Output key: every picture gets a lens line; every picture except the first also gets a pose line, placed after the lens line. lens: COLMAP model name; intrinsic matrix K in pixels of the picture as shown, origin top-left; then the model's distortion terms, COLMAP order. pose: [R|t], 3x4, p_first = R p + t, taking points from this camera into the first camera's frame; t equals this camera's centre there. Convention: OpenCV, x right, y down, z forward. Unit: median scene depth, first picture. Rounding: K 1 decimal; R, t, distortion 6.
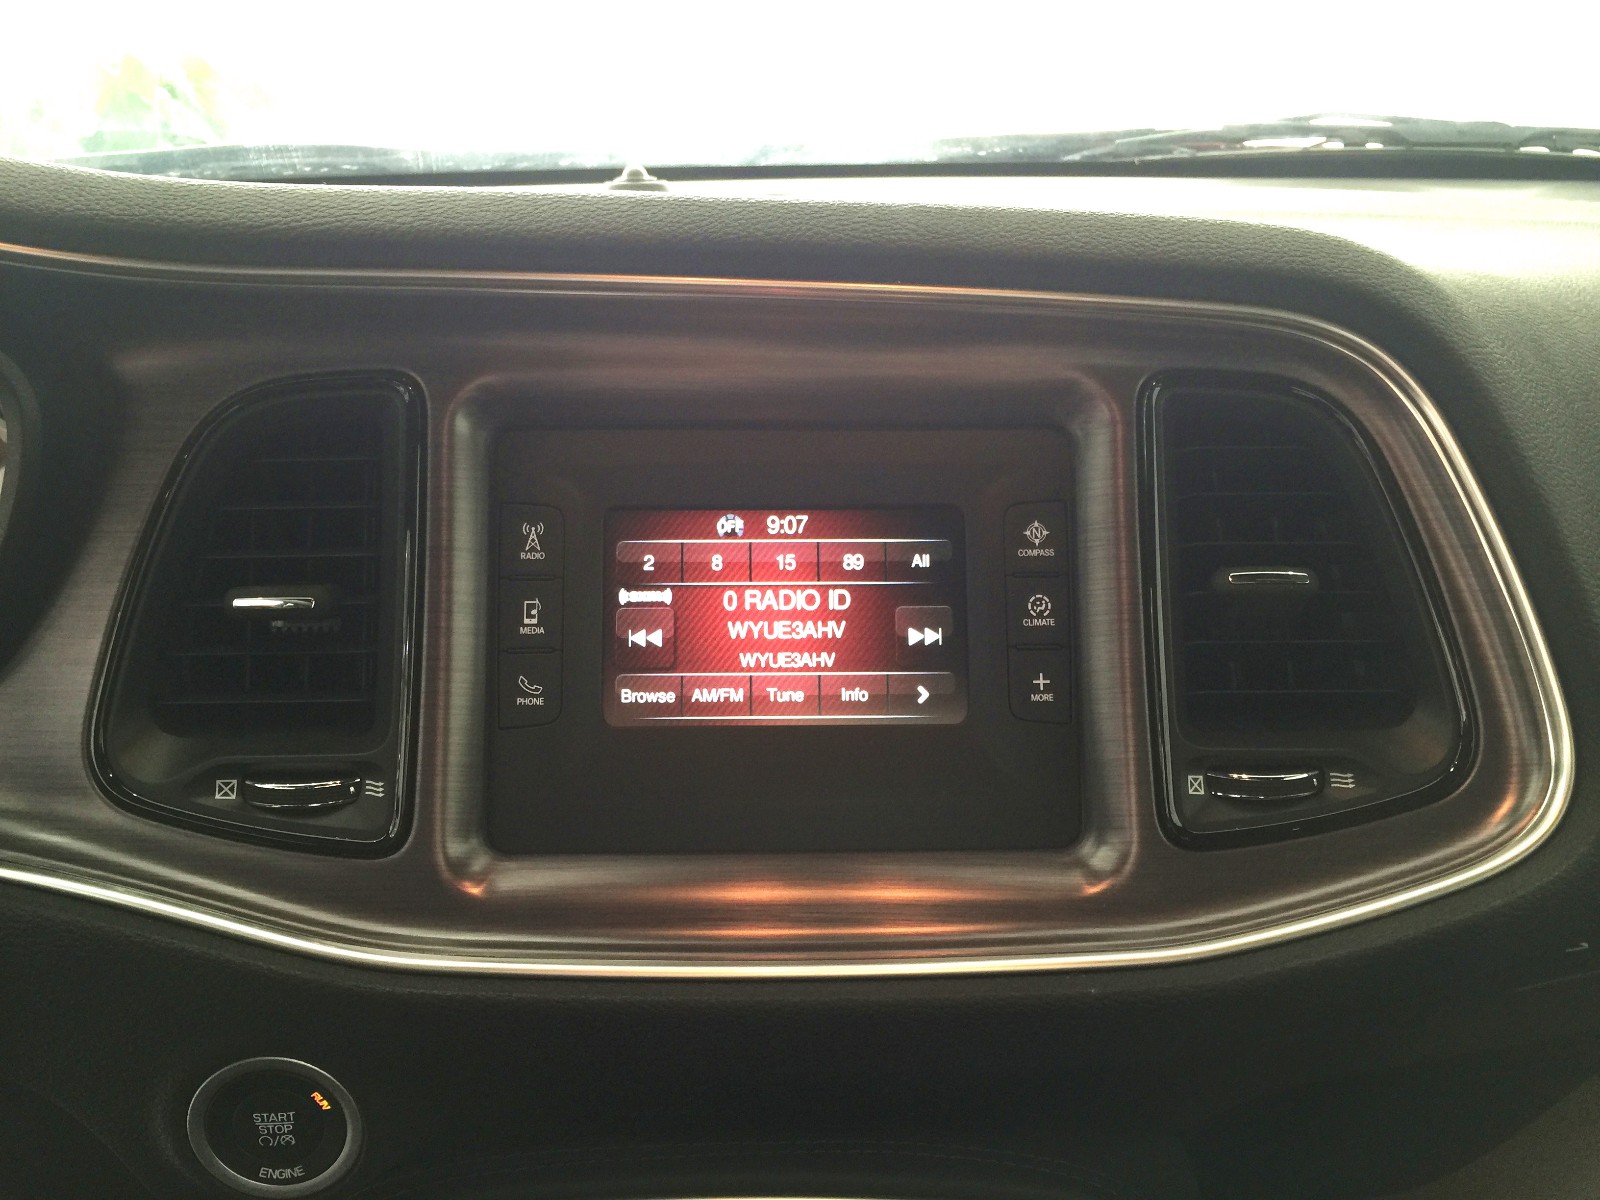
lens RADIAL K [[1410.8, 0, 800.0], [0, 1410.8, 600.0], [0, 0, 1]] dist [0.095326, -0.146711]
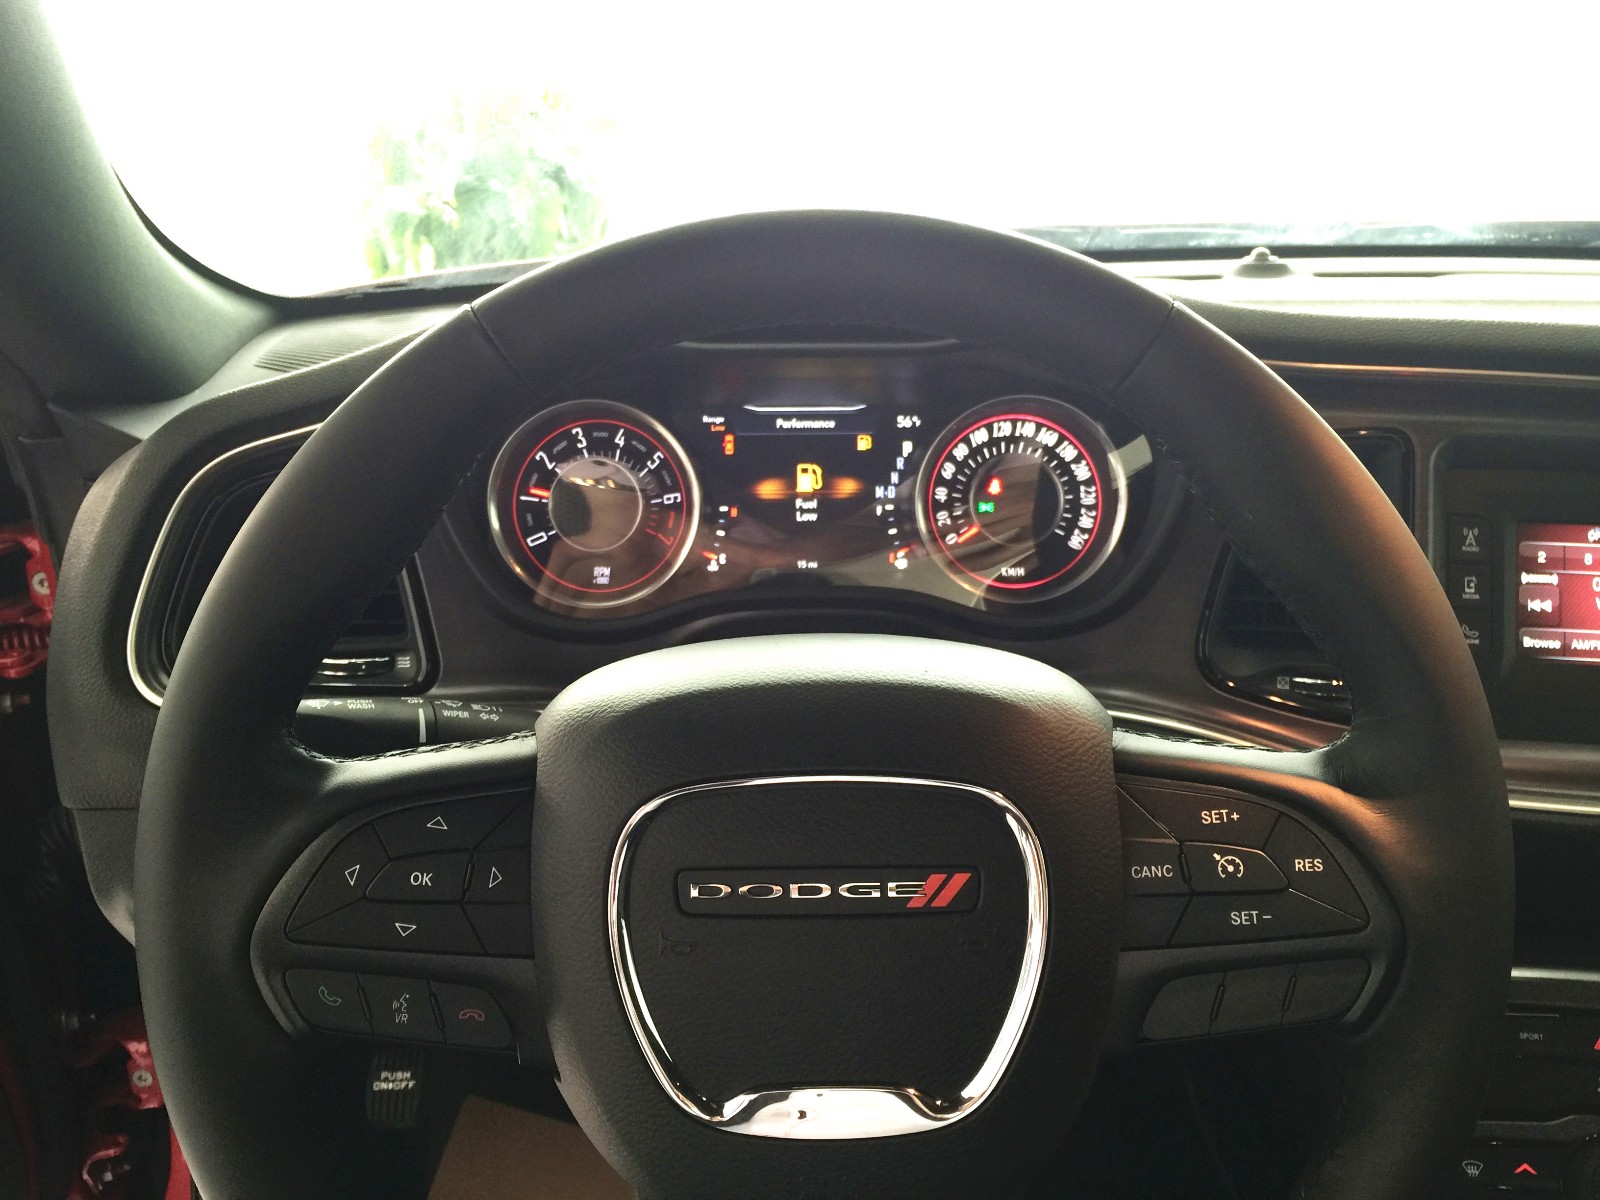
lens RADIAL K [[1410.8, 0, 800.0], [0, 1410.8, 600.0], [0, 0, 1]] dist [0.095326, -0.146711]
pose [[0.990979, 0.053524, -0.122863, -0.717026], [-0.053740, 0.998554, 0.001557, 0.061727], [0.122769, 0.005059, 0.992422, -0.651909]]
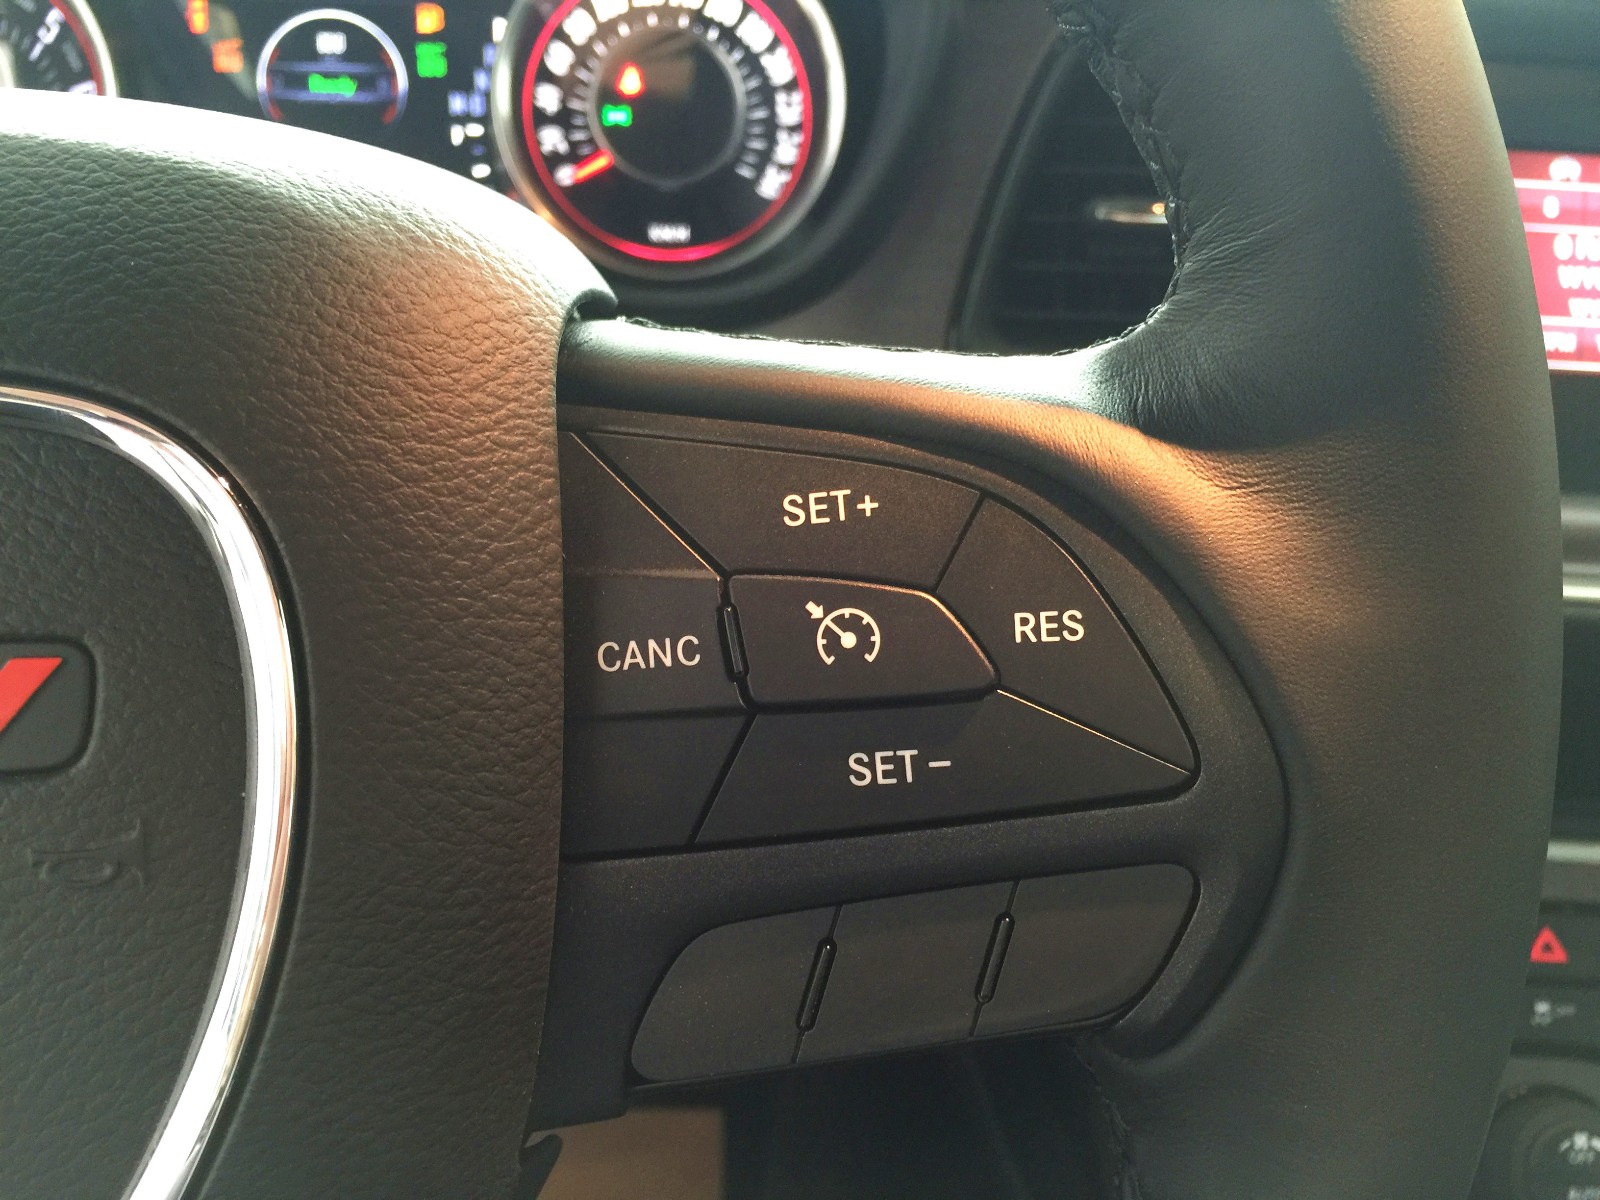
lens RADIAL K [[1410.8, 0, 800.0], [0, 1410.8, 600.0], [0, 0, 1]] dist [0.095326, -0.146711]
pose [[0.998124, 0.057497, -0.021016, -0.543063], [-0.055493, 0.994755, 0.085926, 0.188218], [0.025846, -0.084598, 0.996080, -0.018014]]
